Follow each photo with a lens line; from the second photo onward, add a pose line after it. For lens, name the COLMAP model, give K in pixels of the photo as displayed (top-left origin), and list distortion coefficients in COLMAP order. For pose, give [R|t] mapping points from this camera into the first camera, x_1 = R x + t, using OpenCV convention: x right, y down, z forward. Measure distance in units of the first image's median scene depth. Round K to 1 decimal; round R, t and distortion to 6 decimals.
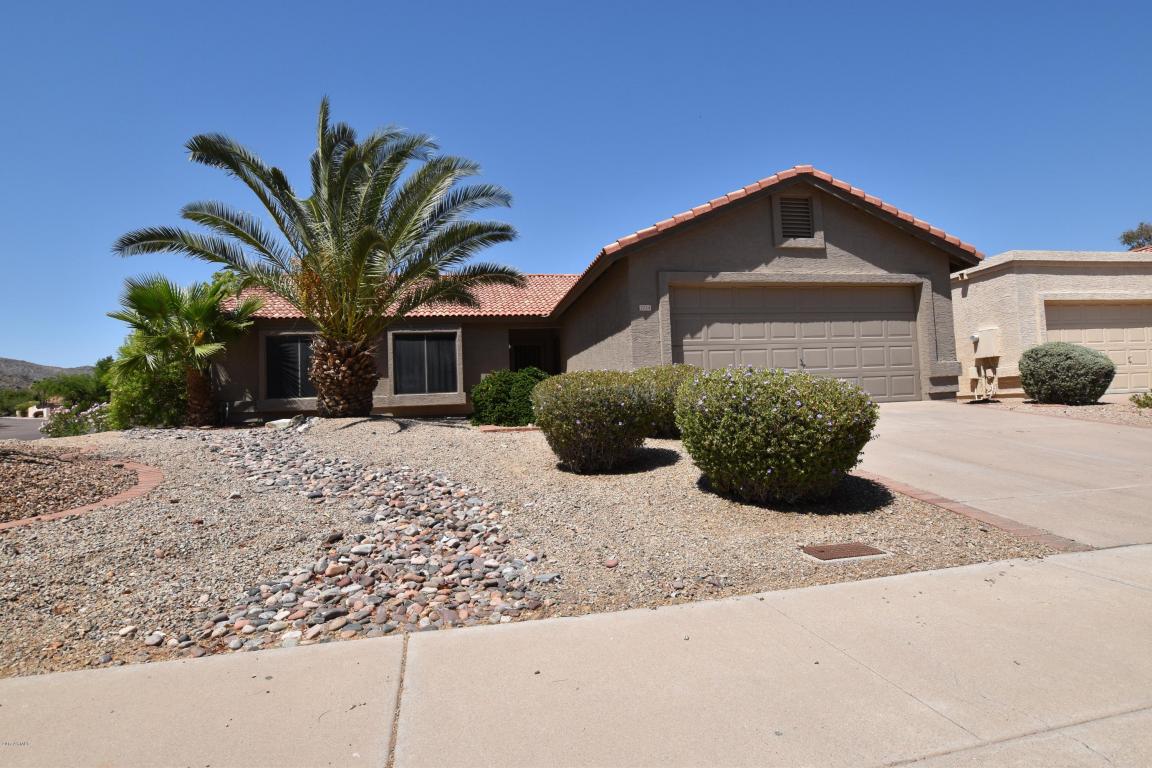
lens RADIAL K [[596.6, 0, 575.0], [0, 596.6, 381.8], [0, 0, 1]] dist [-0.030149, 0.000325]
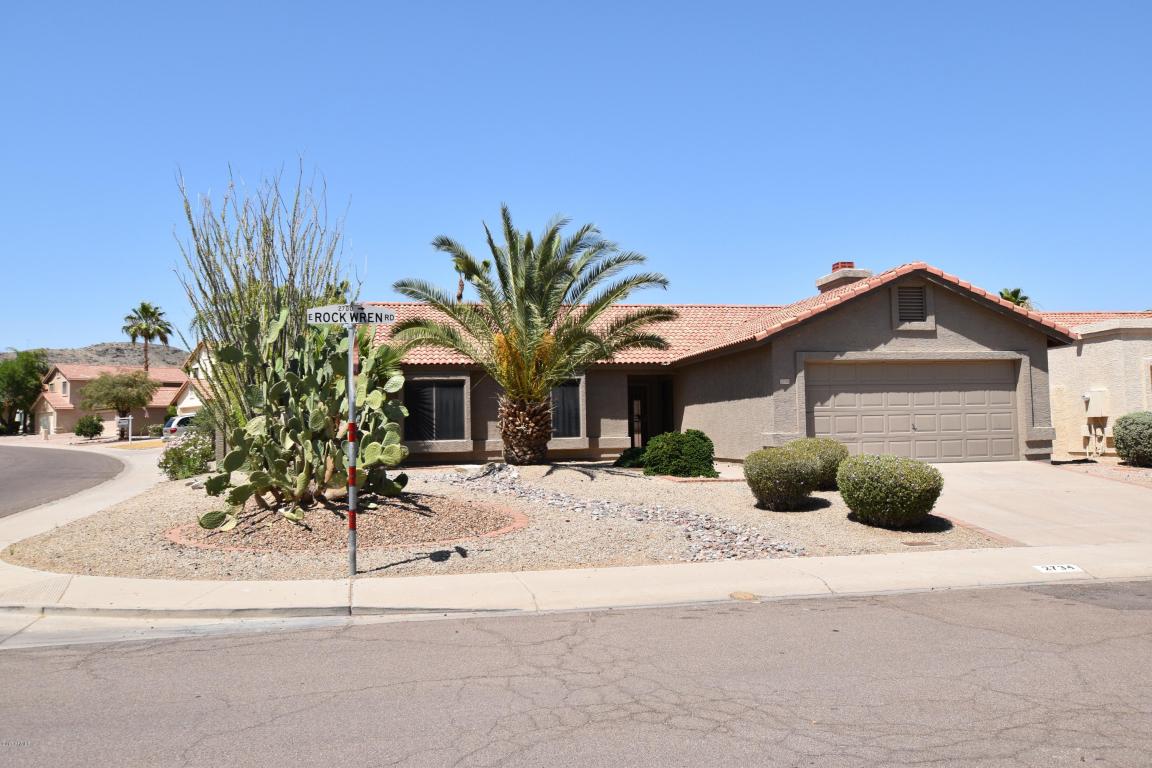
lens RADIAL K [[898.6, 0, 576.5], [0, 898.6, 383.4], [0, 0, 1]] dist [0.007548, -0.001249]
pose [[0.999736, 0.020881, -0.009589, -0.276646], [-0.020953, 0.999753, -0.007445, -0.092228], [0.009431, 0.007644, 0.999926, -0.806286]]
